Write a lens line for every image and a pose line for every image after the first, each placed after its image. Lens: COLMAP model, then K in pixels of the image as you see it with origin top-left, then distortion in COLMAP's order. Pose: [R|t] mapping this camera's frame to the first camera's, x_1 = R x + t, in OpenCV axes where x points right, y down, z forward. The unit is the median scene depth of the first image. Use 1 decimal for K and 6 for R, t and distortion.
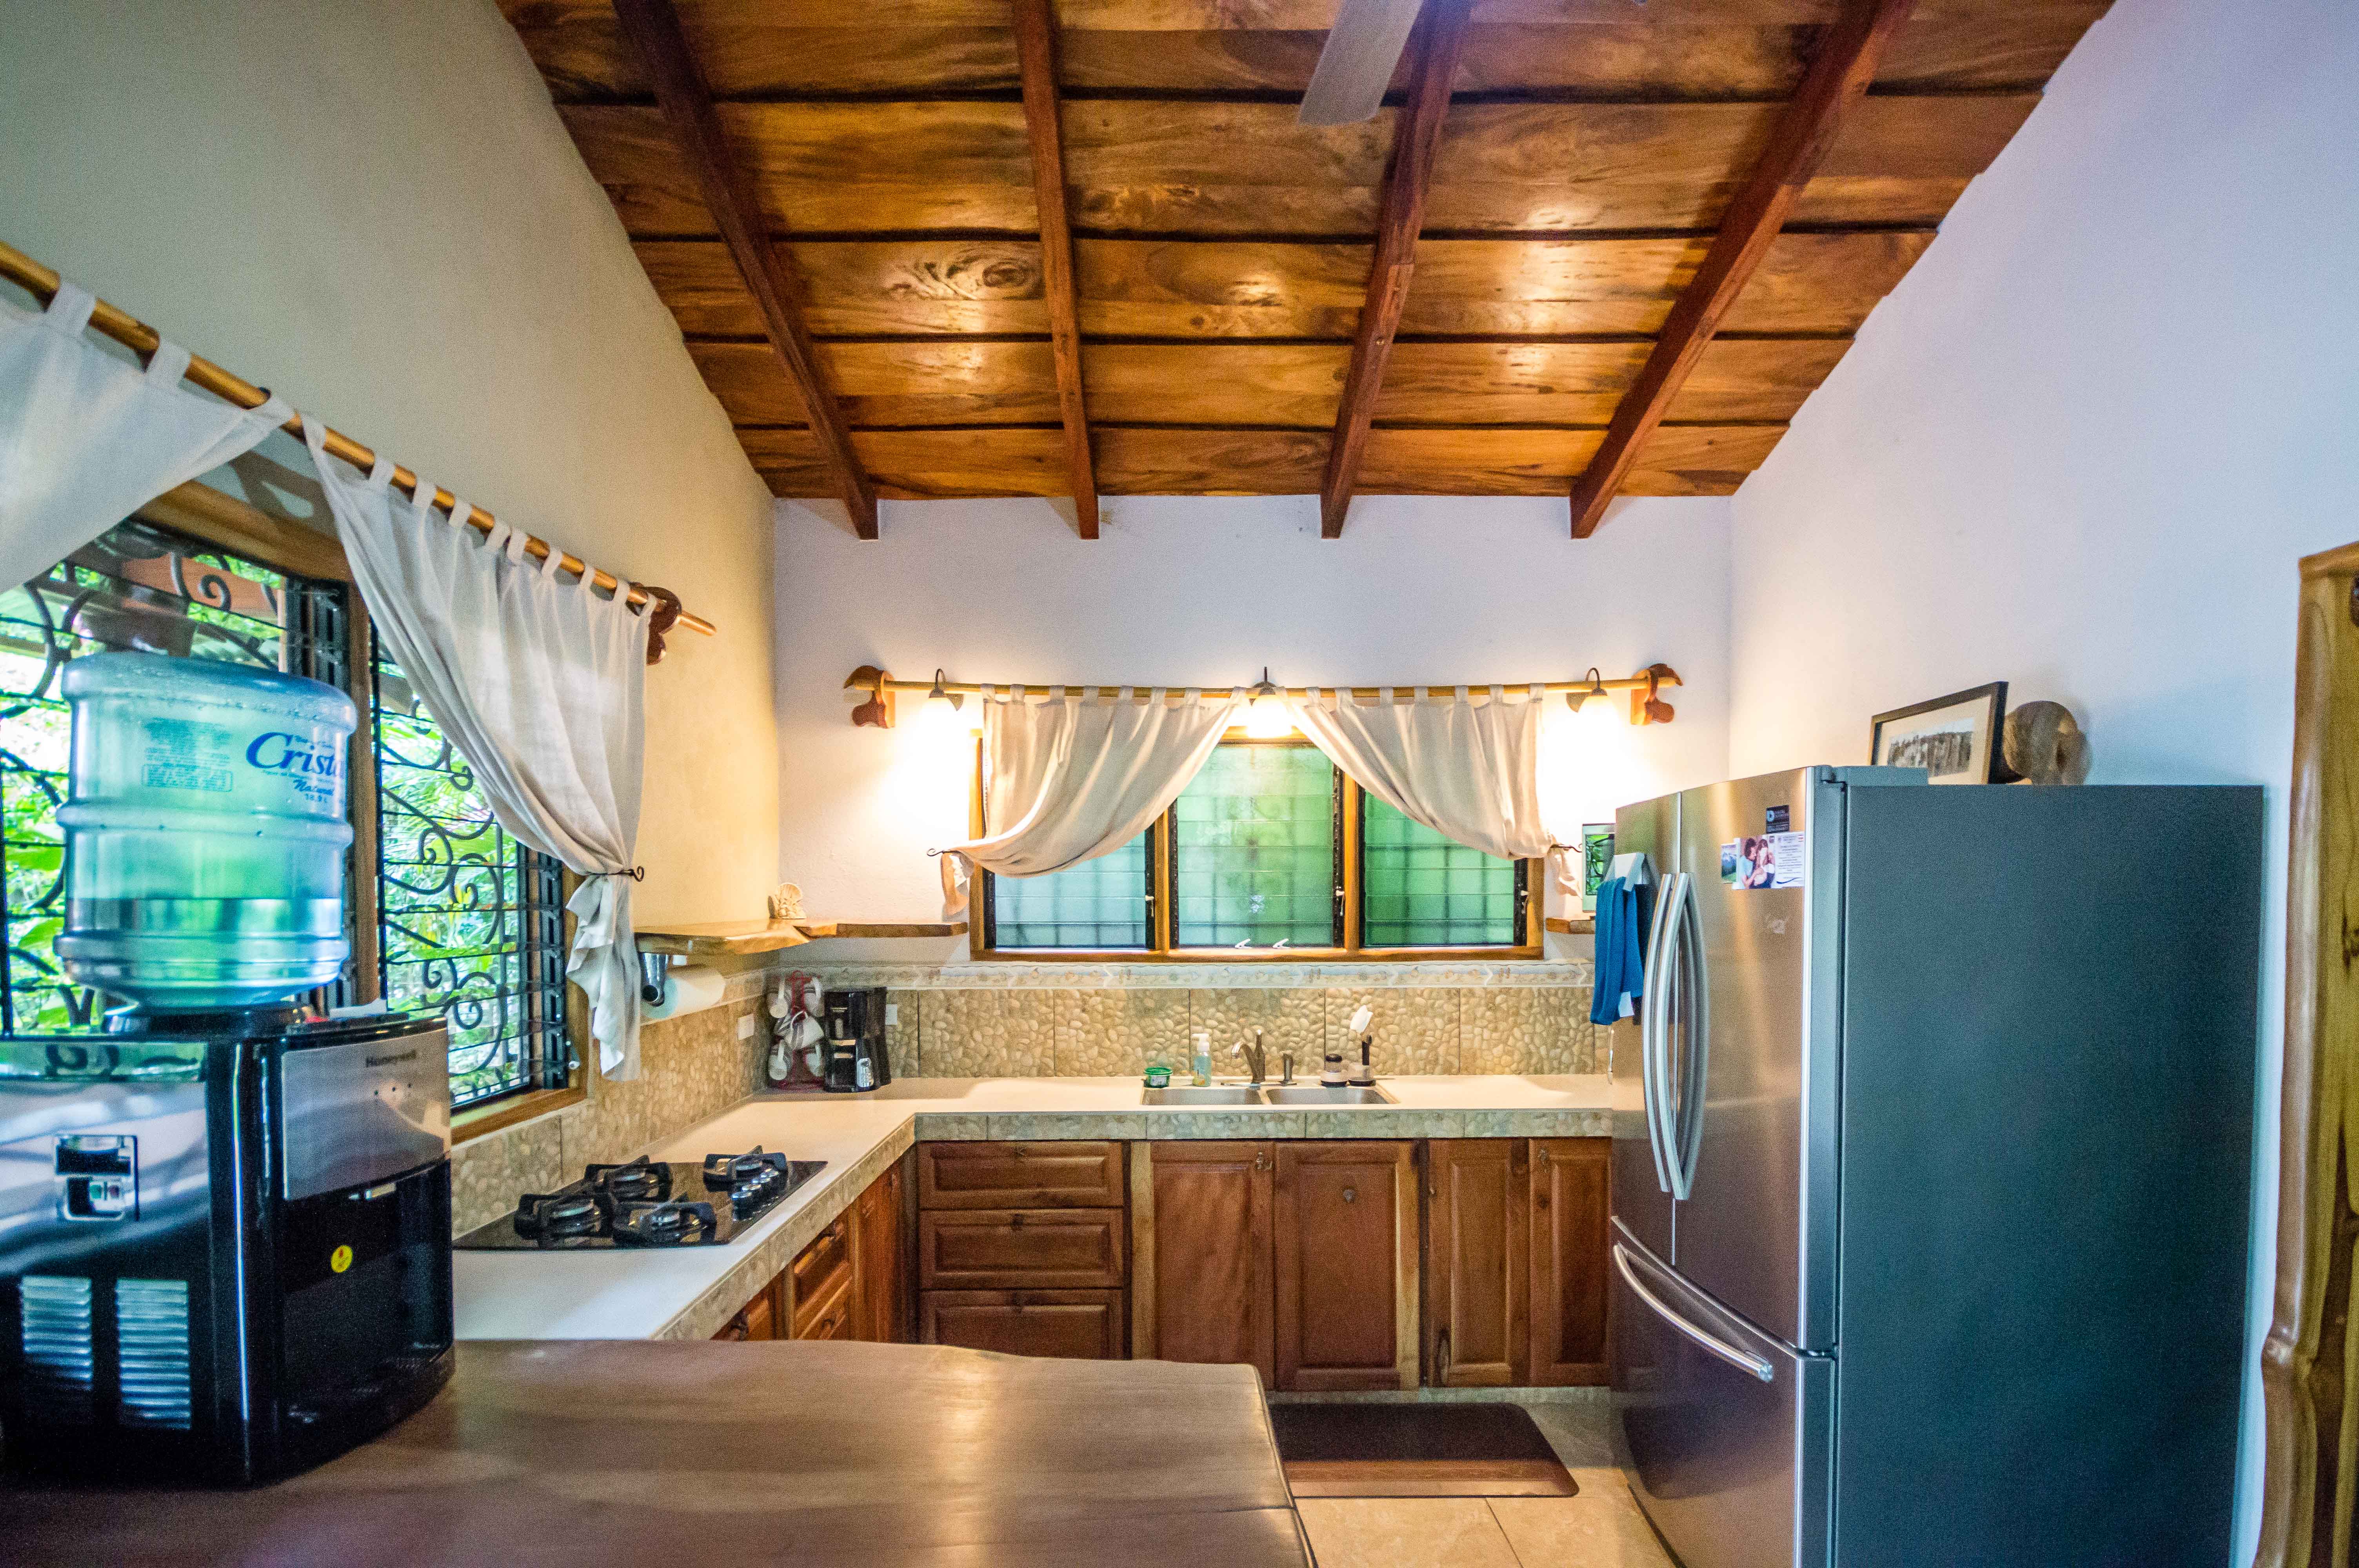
lens RADIAL K [[1040.5, 0, 1212.7], [0, 1040.5, 969.6], [0, 0, 1]] dist [-0.003242, -0.000108]
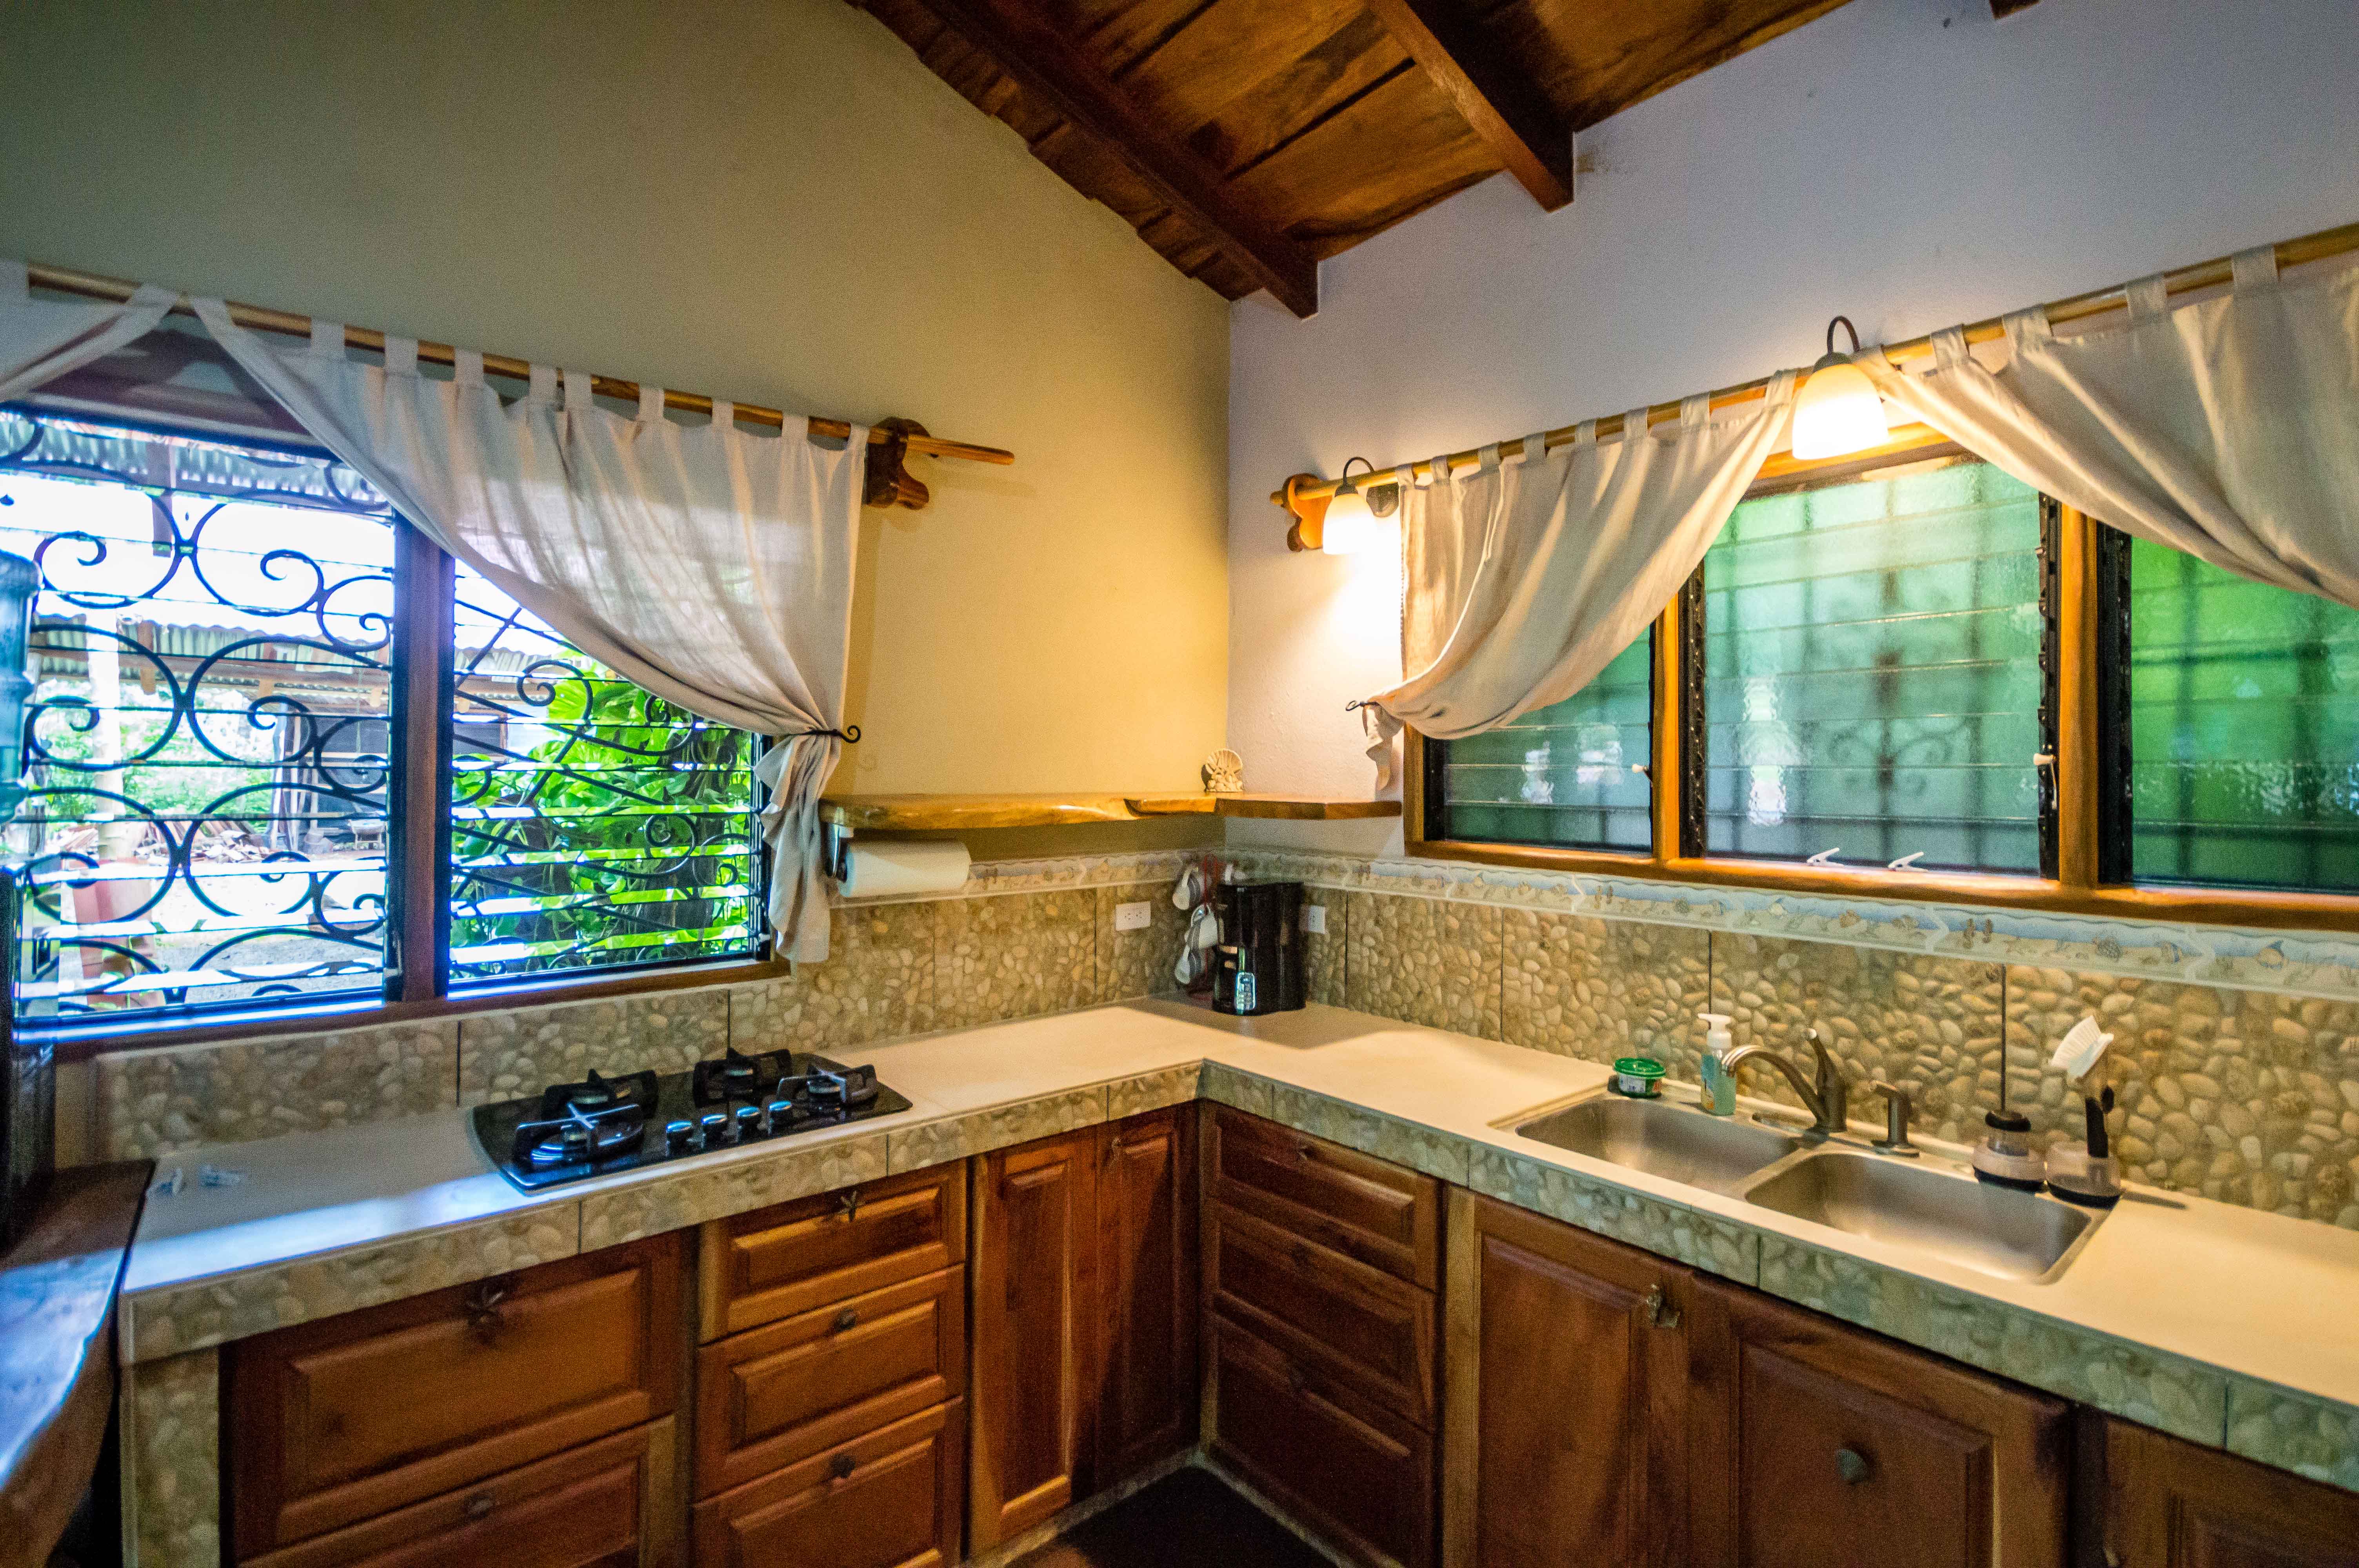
lens RADIAL K [[1077.0, 0, 1254.9], [0, 1077.0, 785.7], [0, 0, 1]] dist [0.017743, -0.012448]
pose [[0.655304, 0.014284, -0.755230, 0.266626], [-0.061210, 0.997537, -0.034244, -0.025723], [0.752881, 0.068668, 0.654565, 0.449870]]
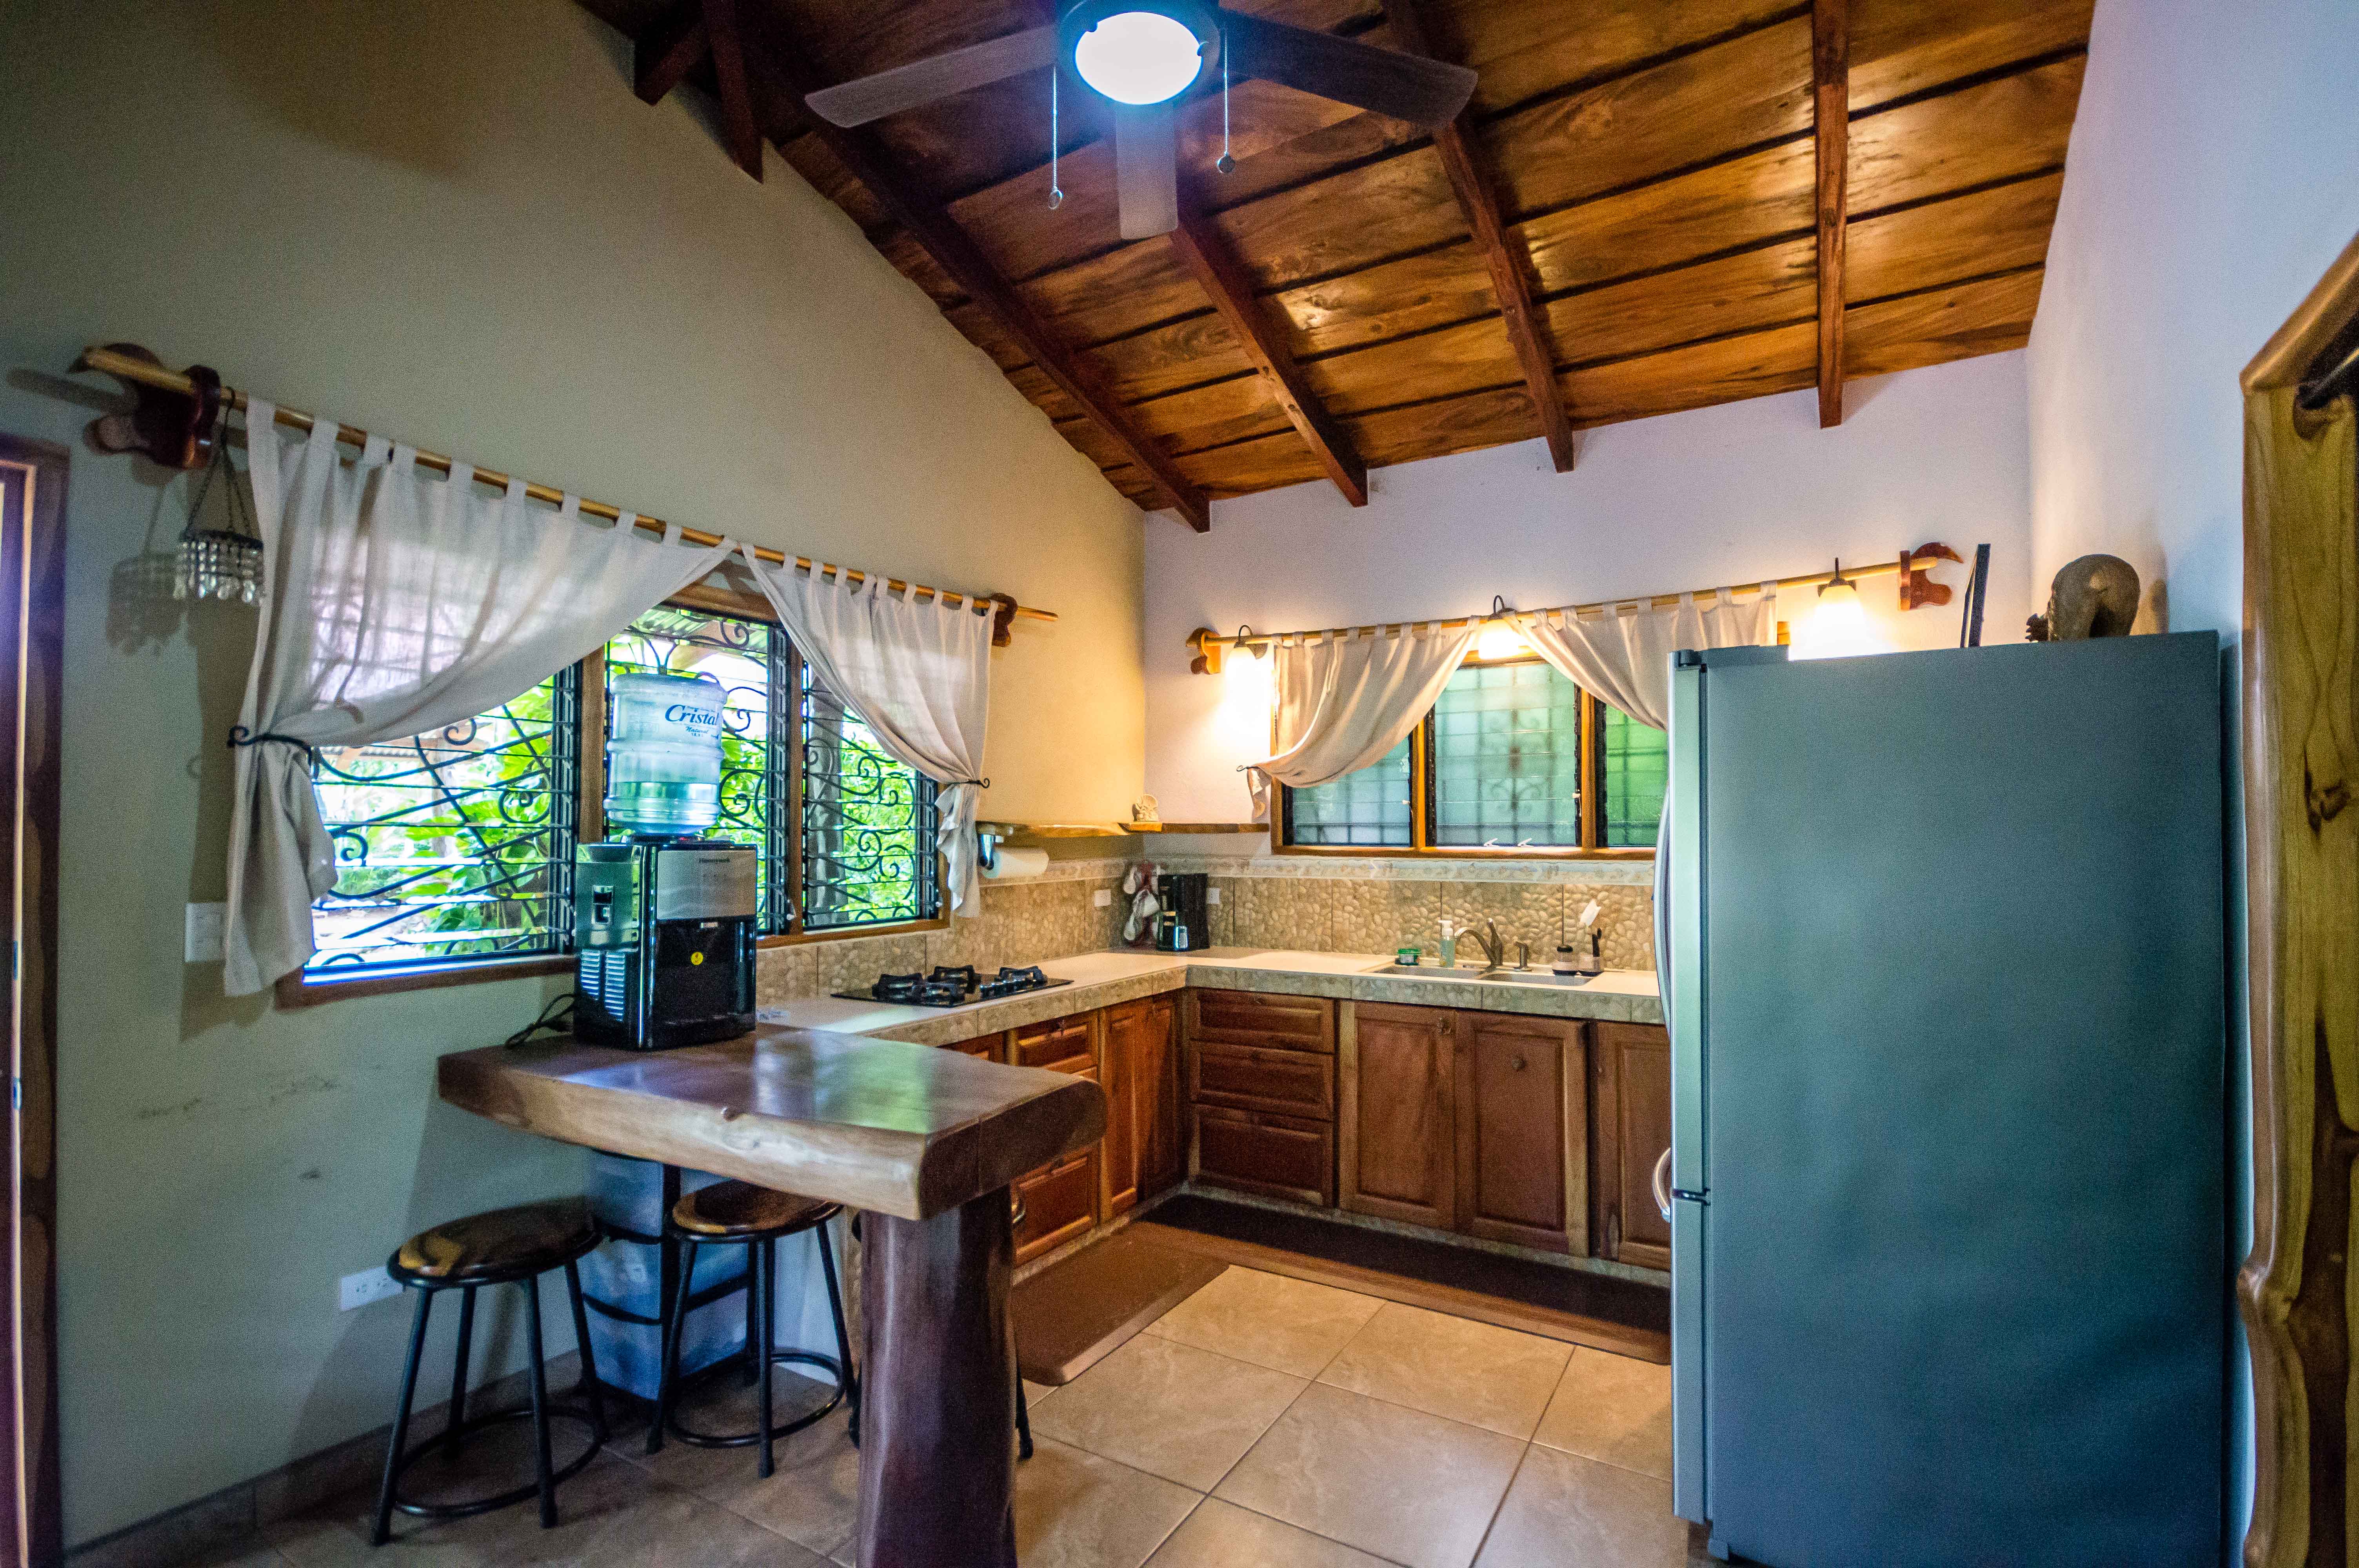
lens RADIAL K [[1028.9, 0, 1286.8], [0, 1028.9, 863.8], [0, 0, 1]] dist [0.000029, 0.000050]
pose [[0.878939, 0.014037, -0.476728, 0.384087], [-0.030737, 0.999156, -0.027250, 0.036623], [0.475943, 0.038604, 0.878628, -0.076677]]
